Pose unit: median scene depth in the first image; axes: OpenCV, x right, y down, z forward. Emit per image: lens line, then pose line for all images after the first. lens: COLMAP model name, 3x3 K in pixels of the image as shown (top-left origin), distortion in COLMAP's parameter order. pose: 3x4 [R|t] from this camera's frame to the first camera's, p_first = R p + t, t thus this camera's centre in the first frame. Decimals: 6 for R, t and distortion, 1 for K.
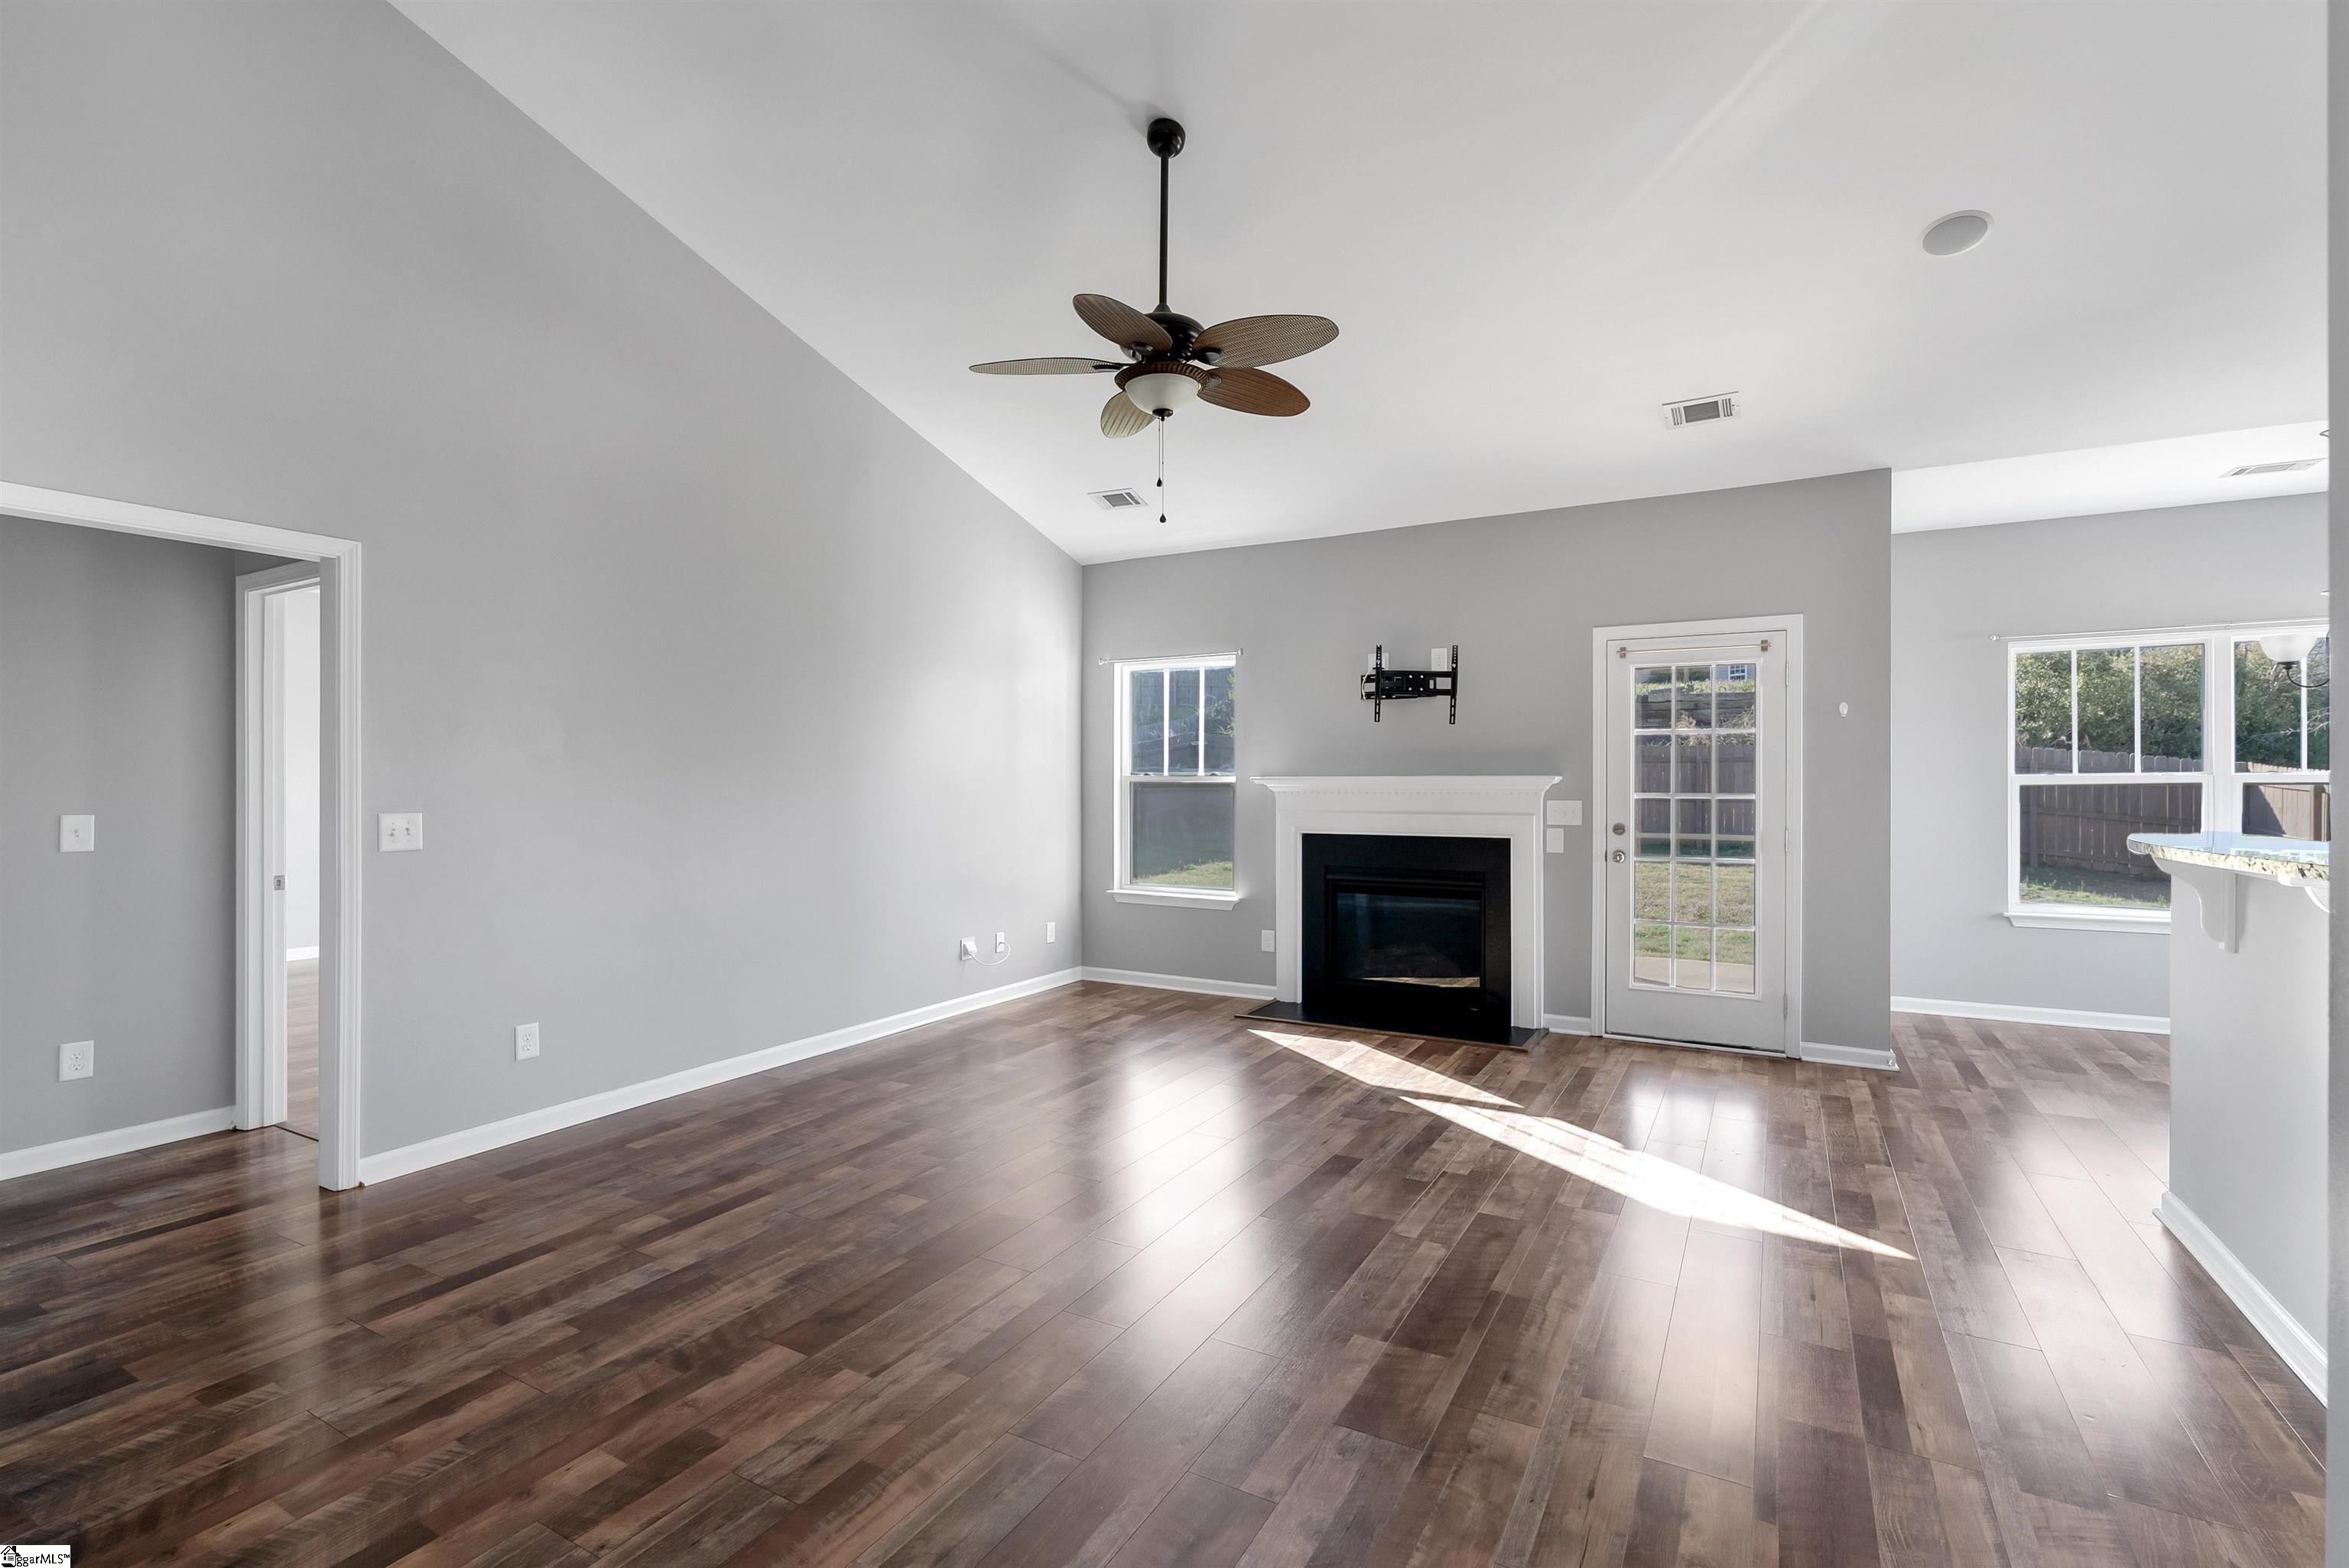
lens RADIAL K [[1058.9, 0, 1192.3], [0, 1058.9, 782.1], [0, 0, 1]] dist [-0.008391, 0.002495]
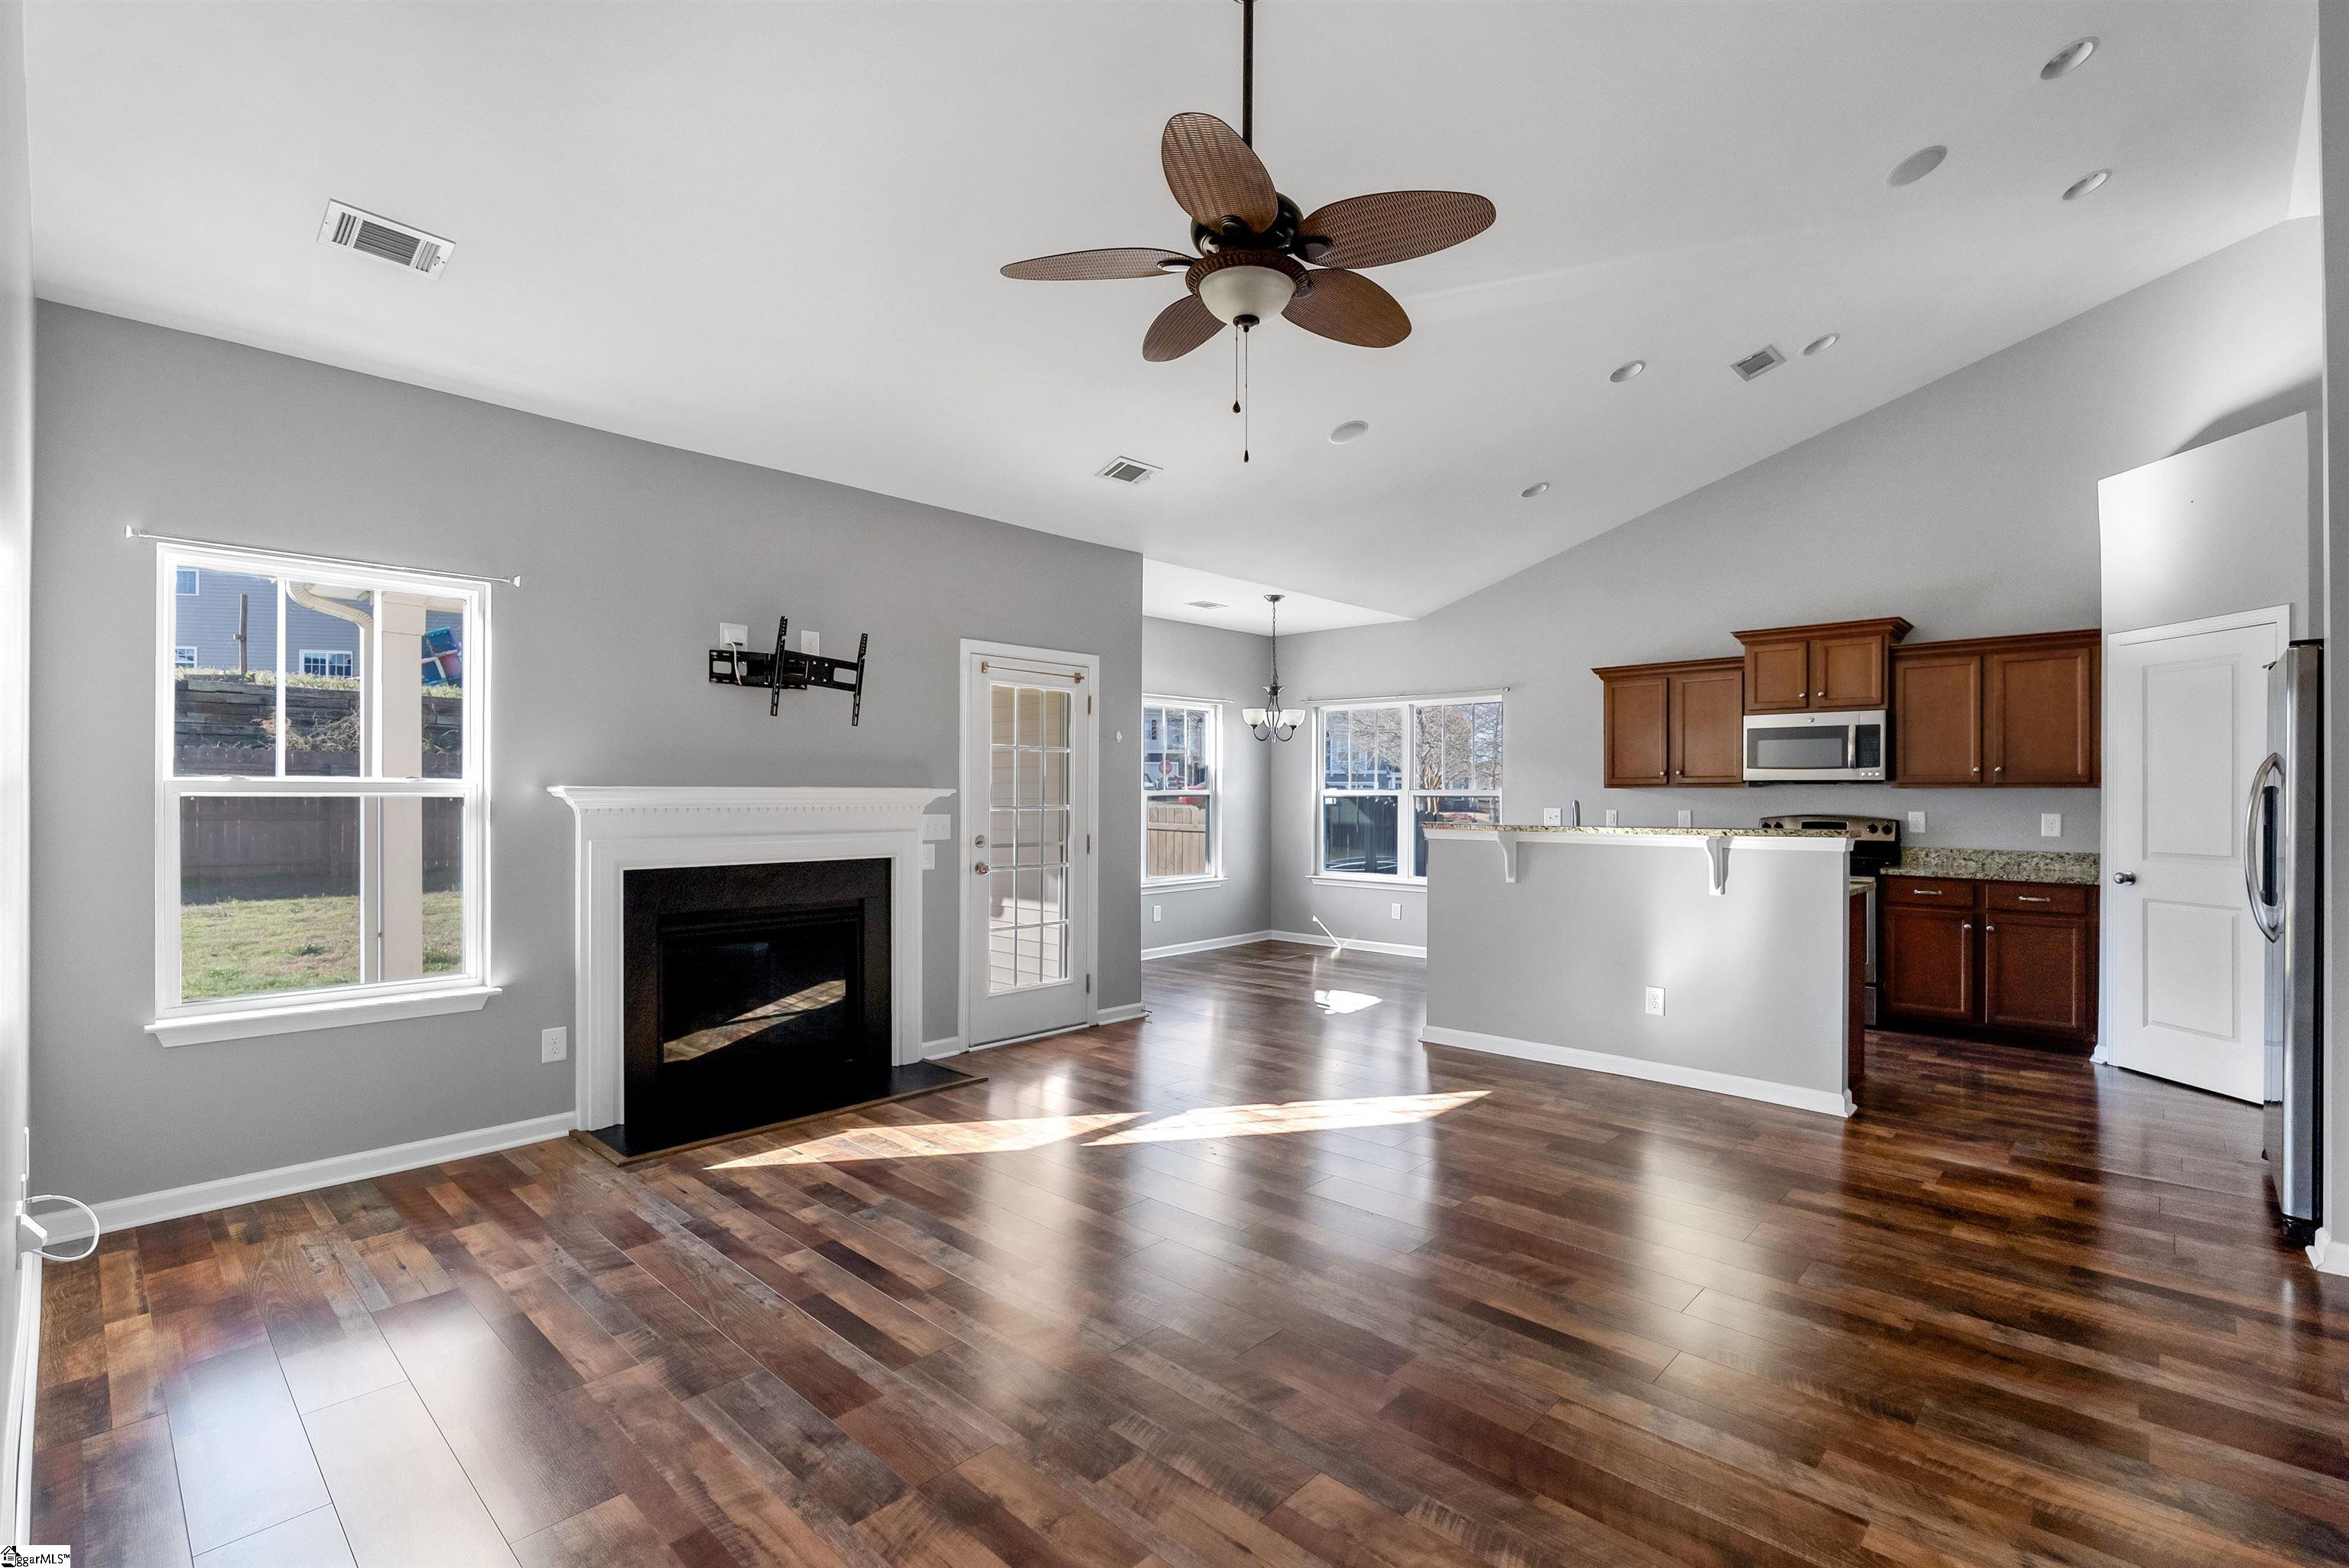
lens RADIAL K [[1058.9, 0, 1175.4], [0, 1058.9, 785.6], [0, 0, 1]] dist [-0.008391, 0.002495]
pose [[0.251964, 0.011165, 0.967672, -0.568758], [0.001927, 0.999926, -0.012038, 0.003939], [-0.967735, 0.004898, 0.251924, 0.607518]]
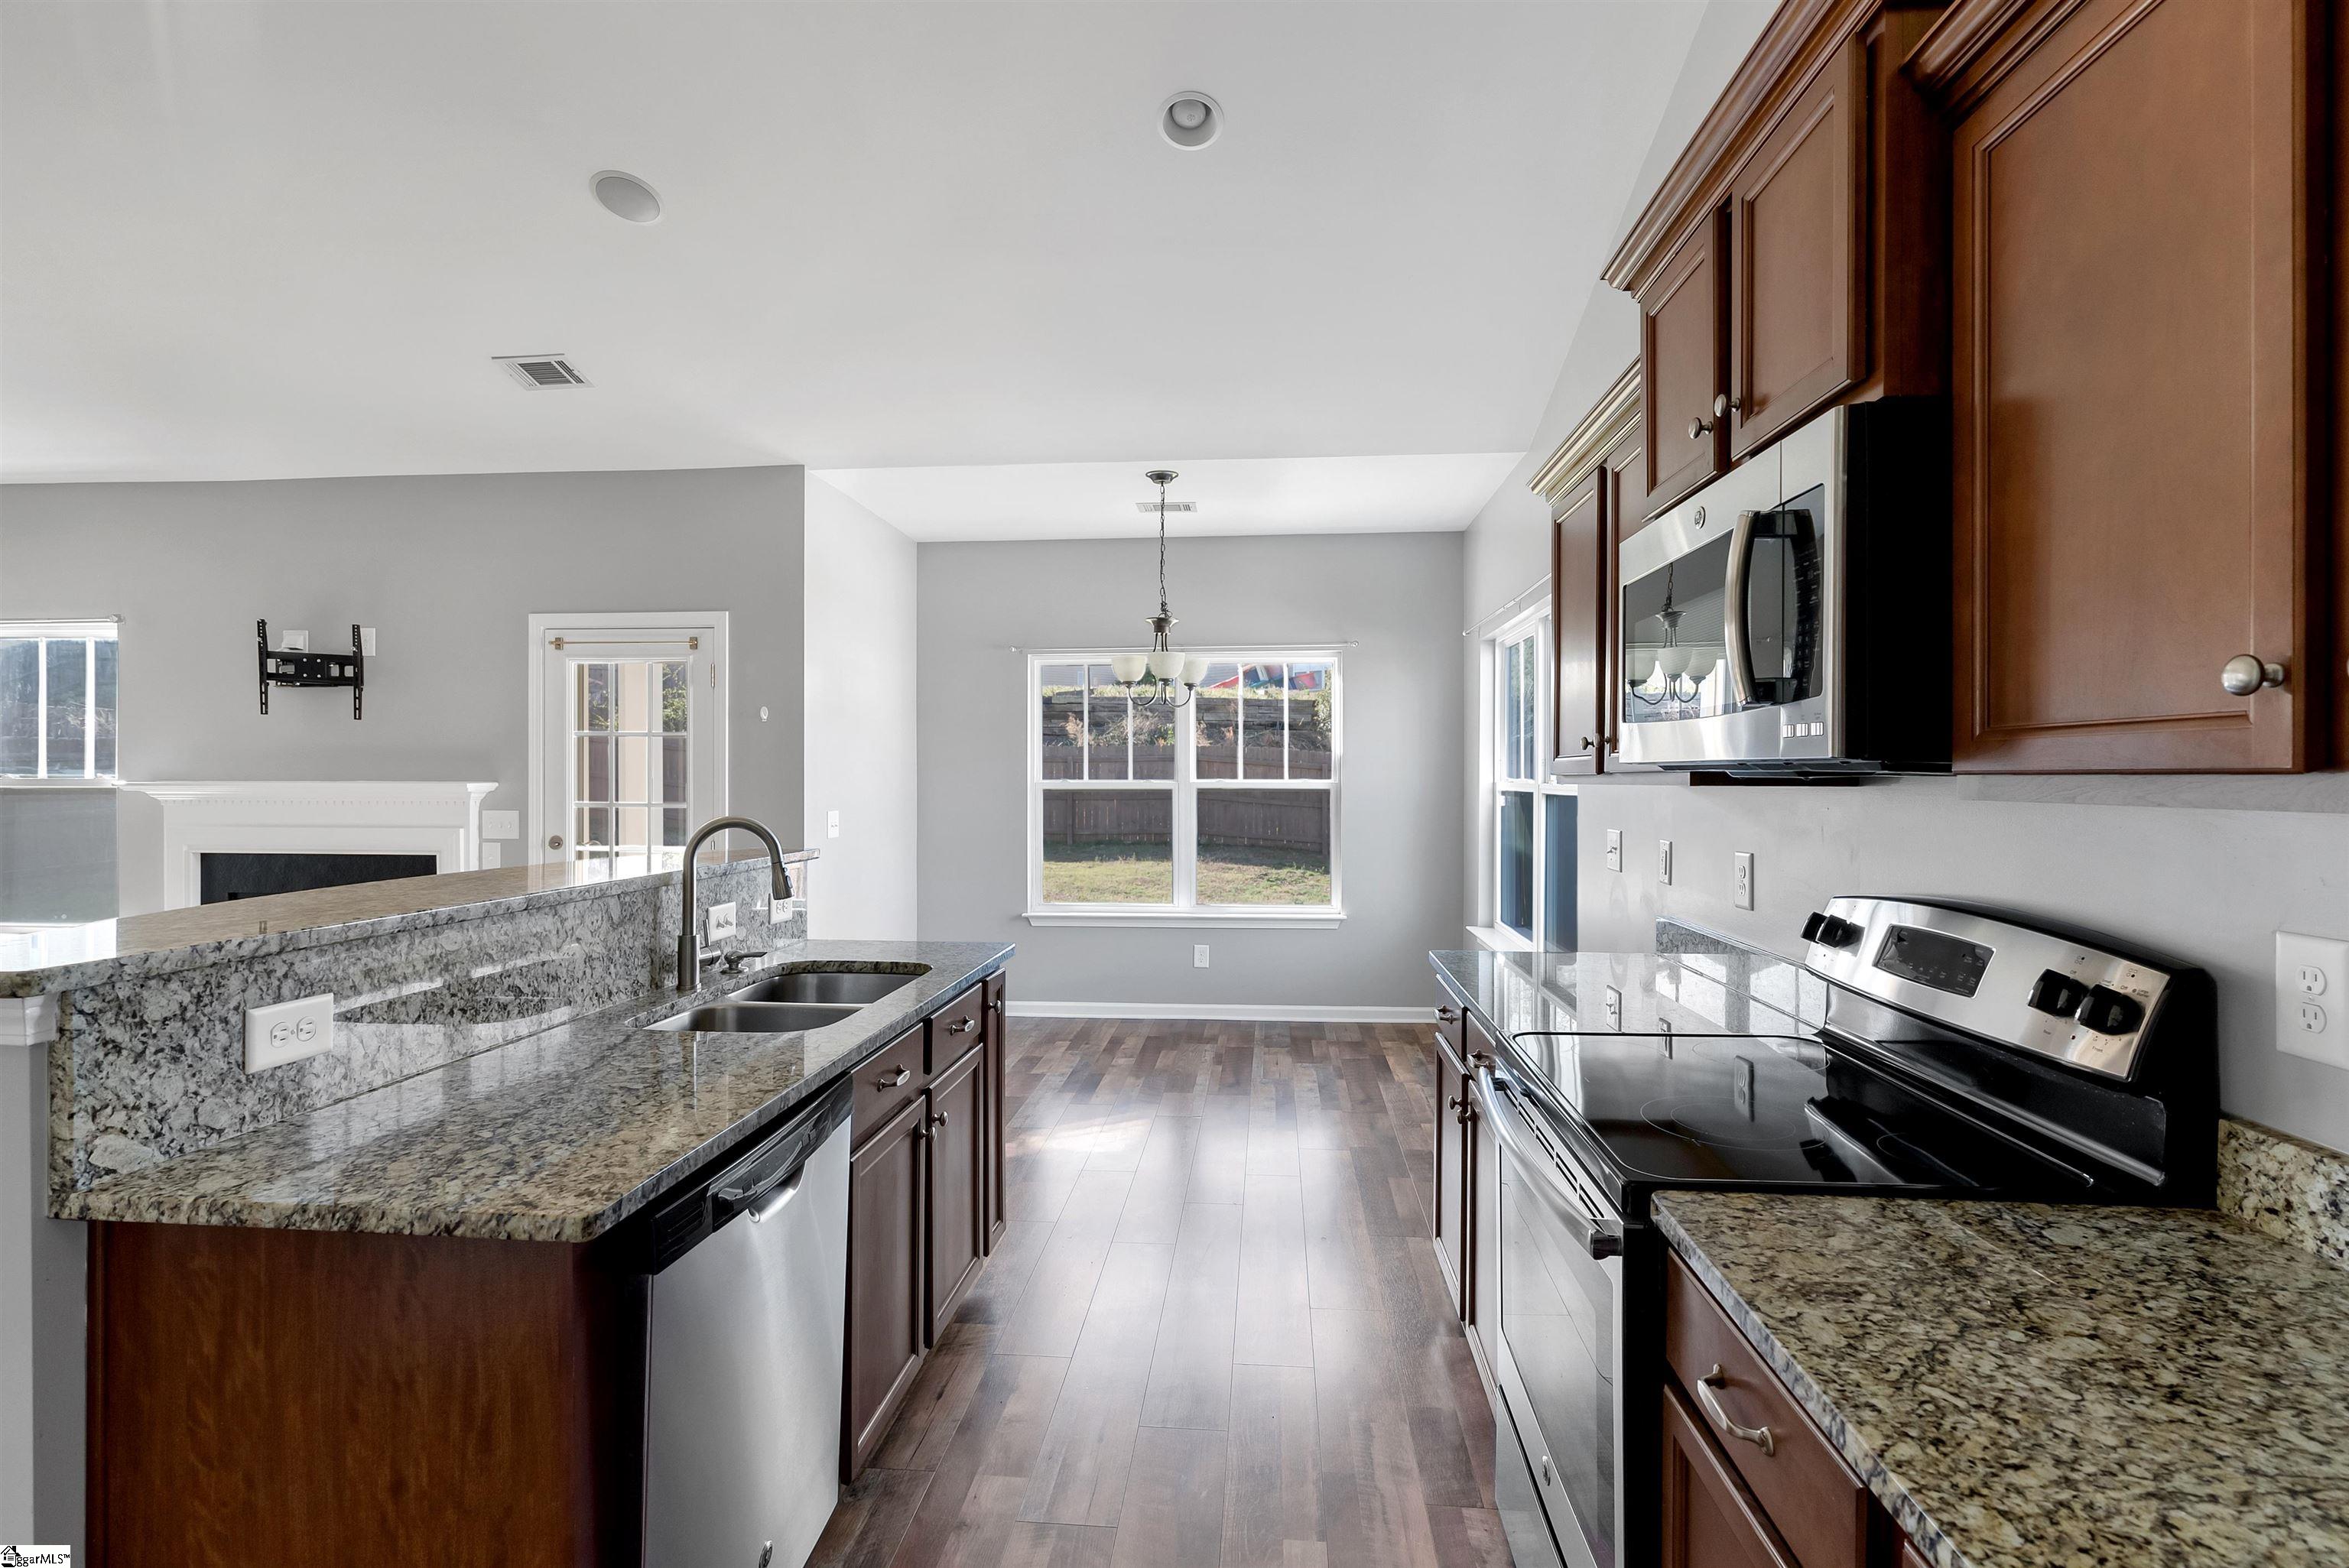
lens RADIAL K [[1058.9, 0, 1177.2], [0, 1058.9, 783.2], [0, 0, 1]] dist [-0.008391, 0.002495]
pose [[0.911720, 0.002824, 0.410803, 0.554138], [-0.003819, 0.999991, 0.001601, -0.009339], [-0.410794, -0.003028, 0.911723, -0.024267]]
